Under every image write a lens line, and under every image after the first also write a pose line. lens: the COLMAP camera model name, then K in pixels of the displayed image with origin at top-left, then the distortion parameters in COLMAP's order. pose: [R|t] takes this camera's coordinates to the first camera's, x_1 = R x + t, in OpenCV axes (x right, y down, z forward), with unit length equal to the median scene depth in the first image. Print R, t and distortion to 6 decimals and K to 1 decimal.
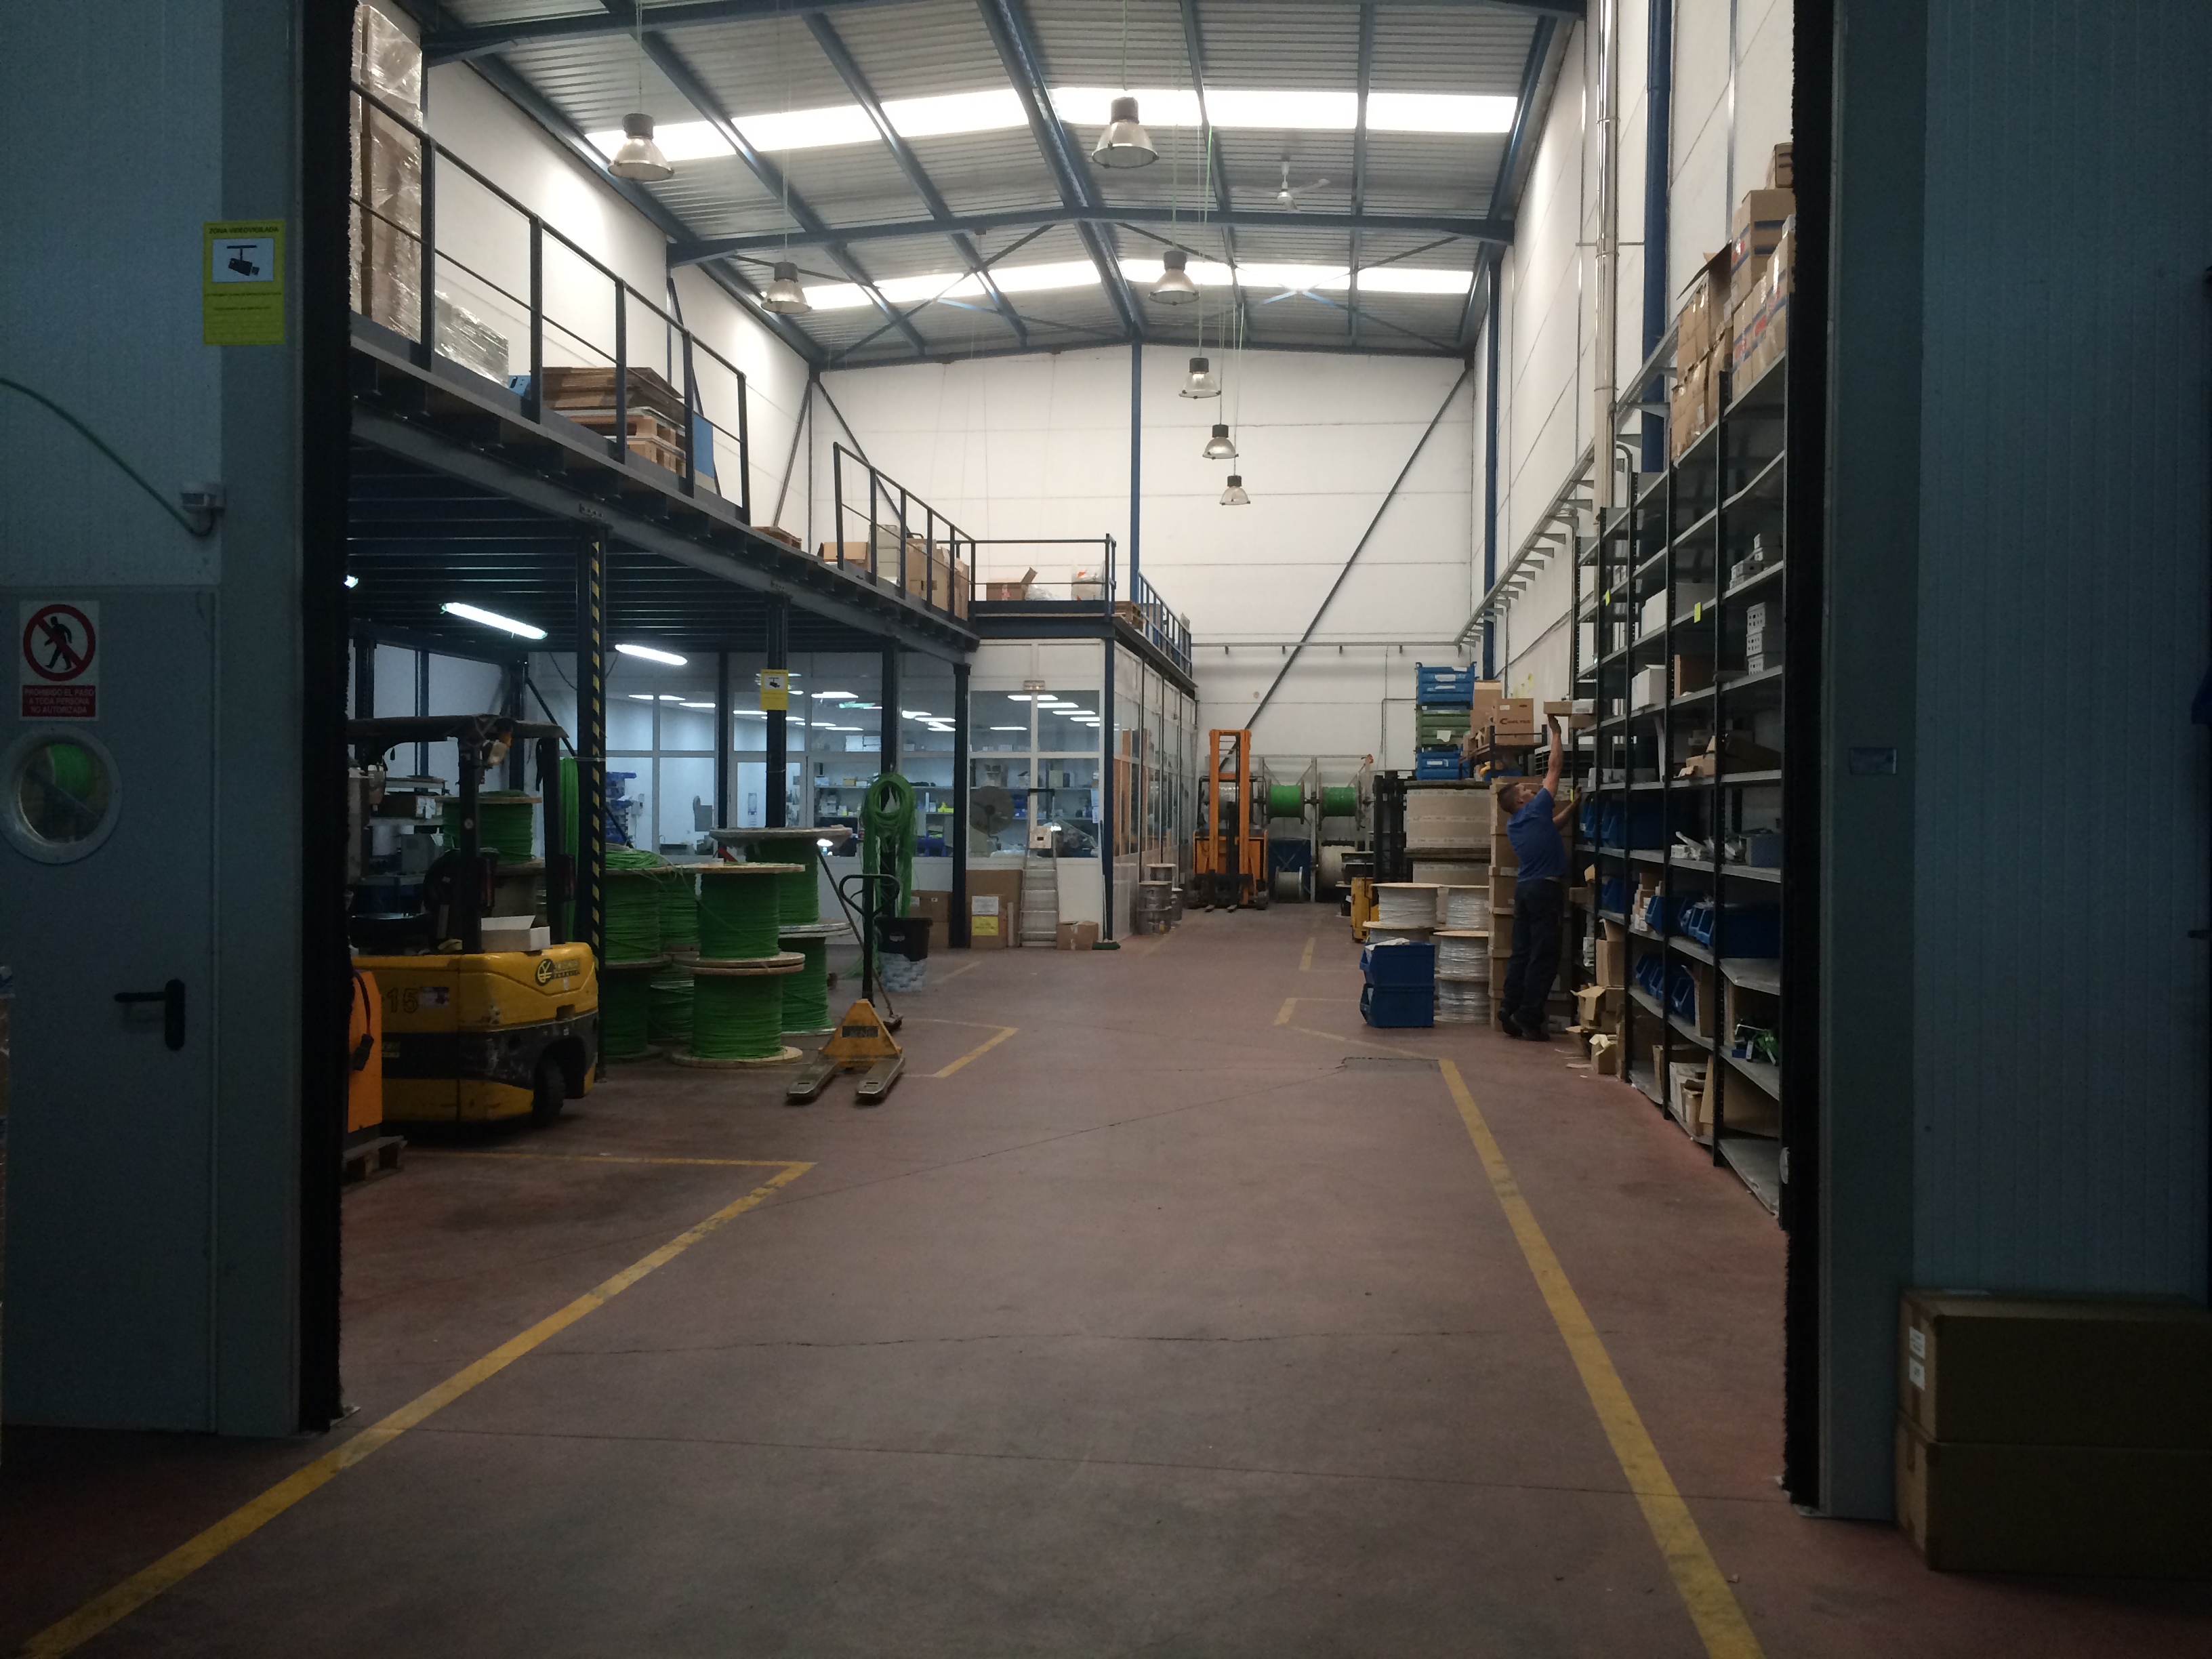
lens RADIAL K [[1869.6, 0, 1113.6], [0, 1869.6, 822.0], [0, 0, 1]] dist [0.082362, -0.106810]
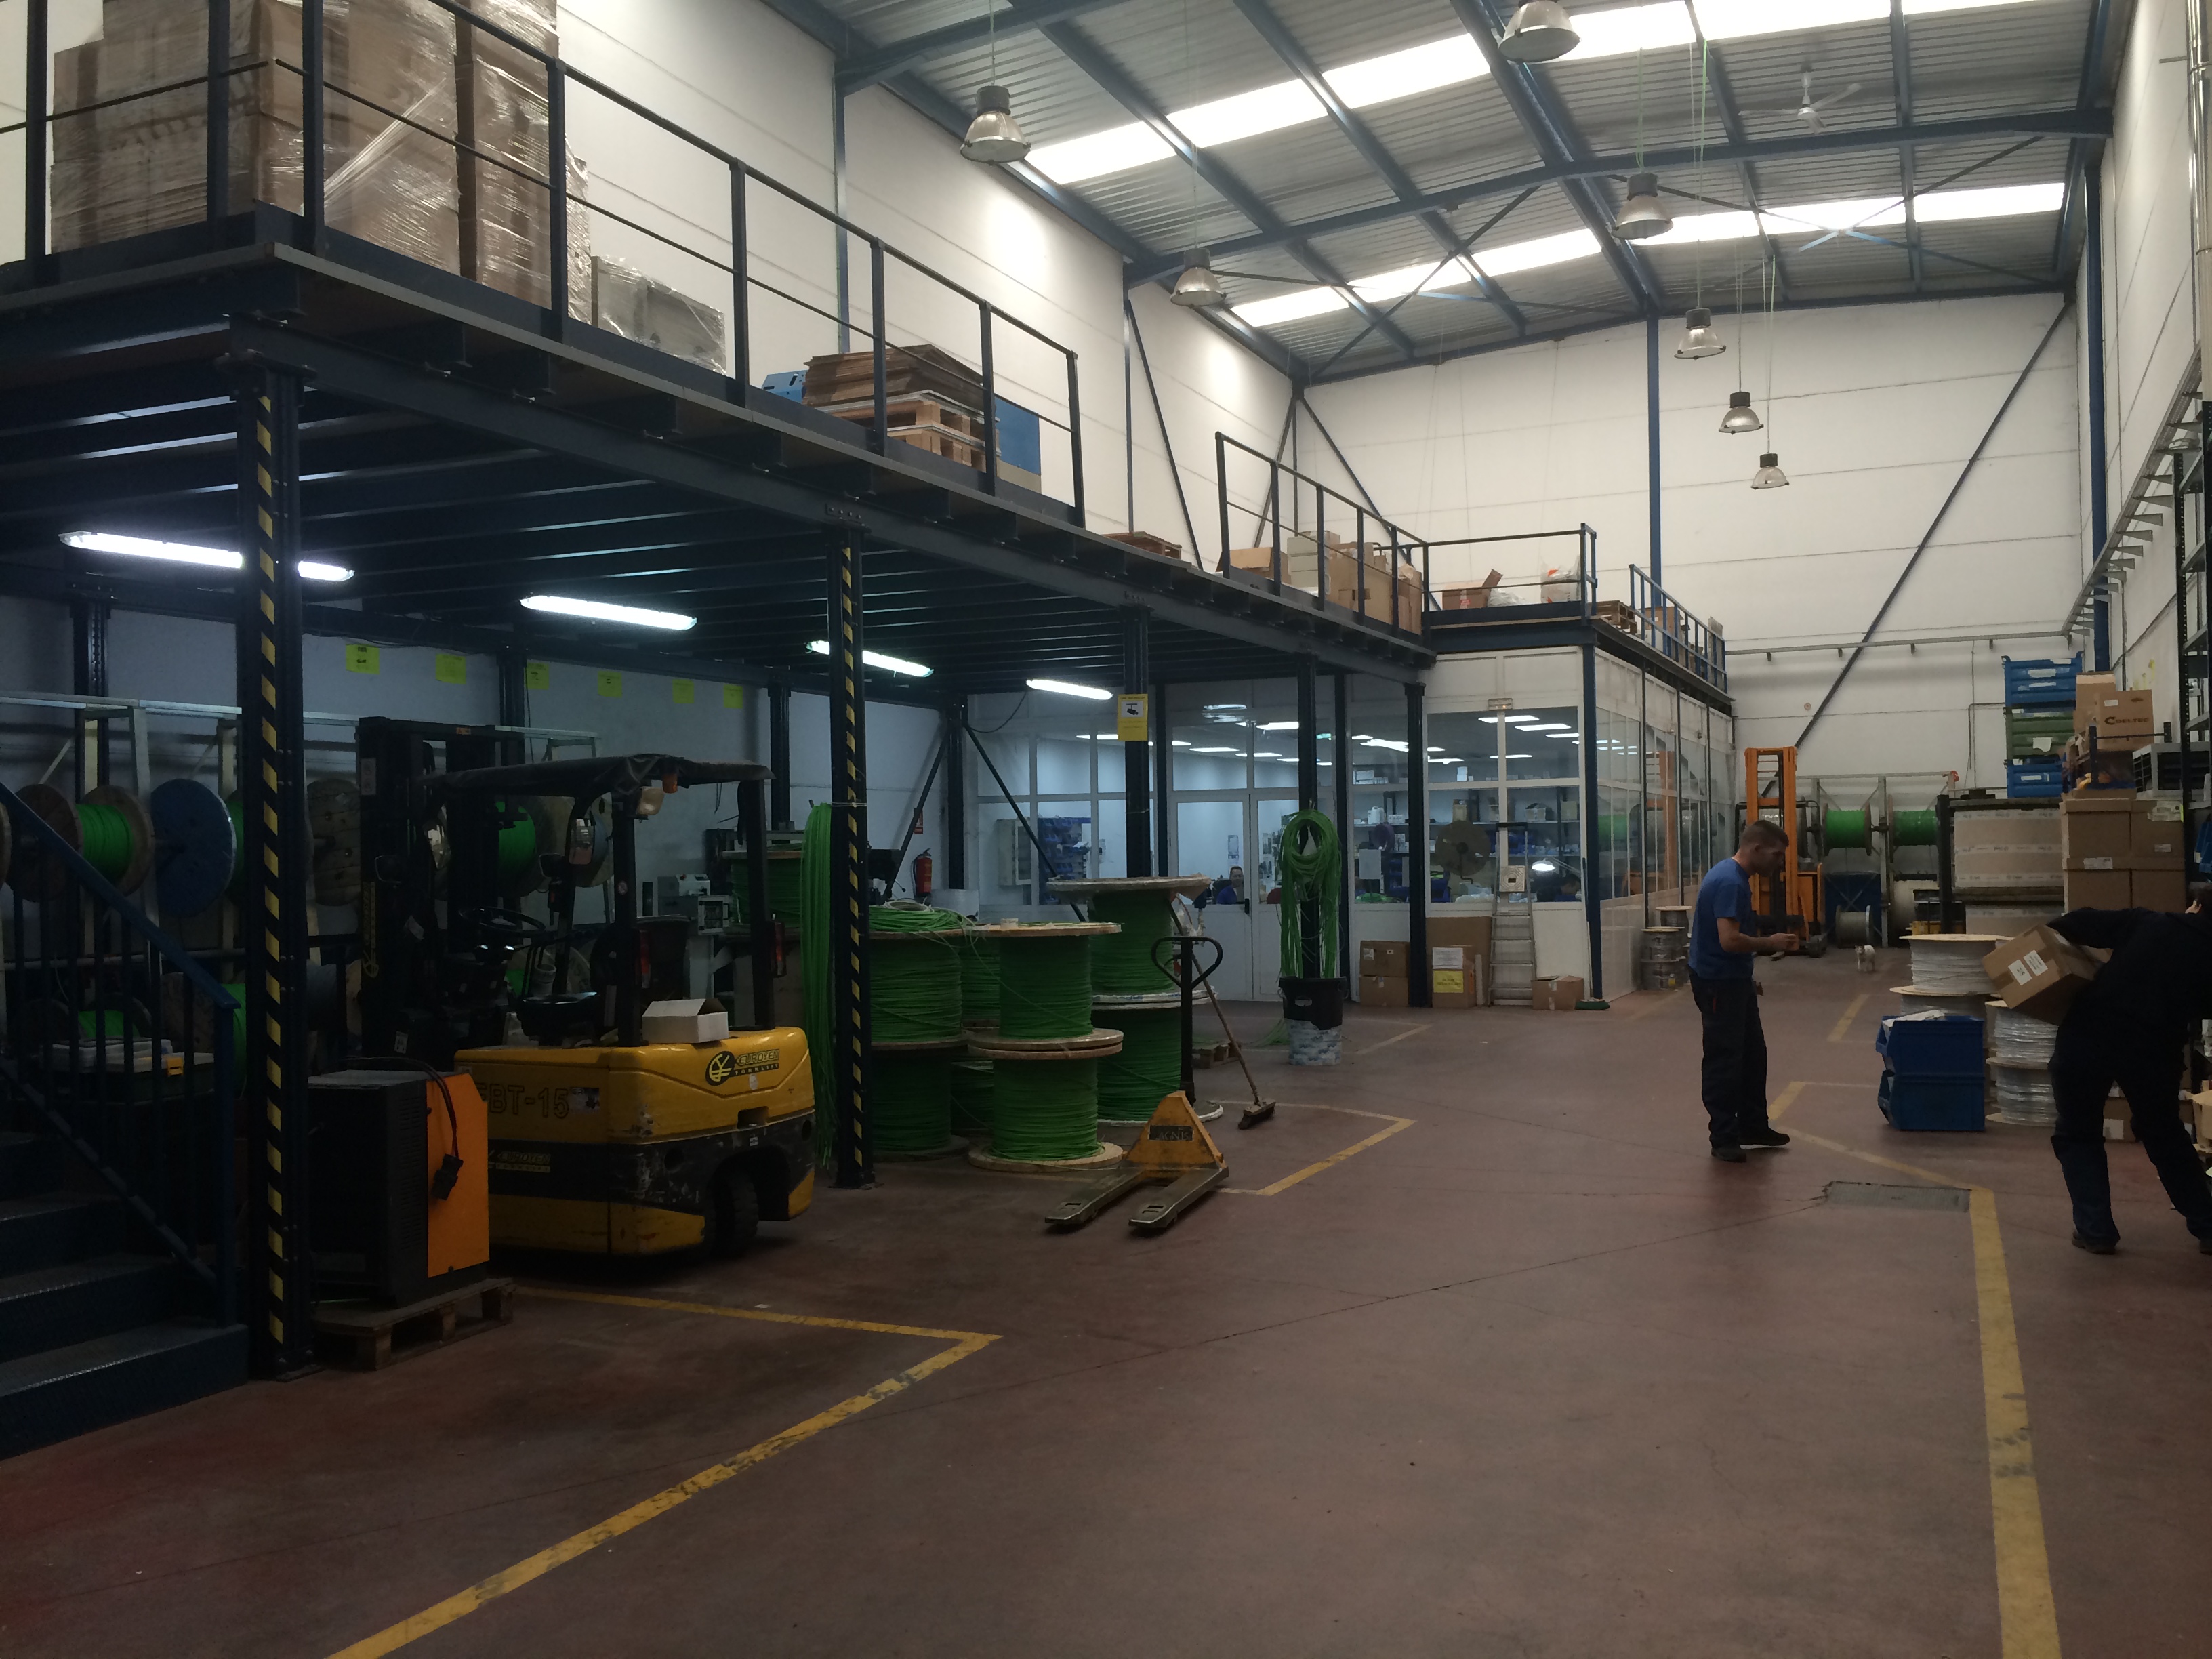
lens RADIAL K [[1869.6, 0, 1113.6], [0, 1869.6, 822.0], [0, 0, 1]] dist [0.082362, -0.106810]
pose [[0.954320, -0.027391, -0.297528, 0.042999], [0.021331, 0.999494, -0.023596, -0.001556], [0.298024, 0.016172, 0.954421, 0.114283]]
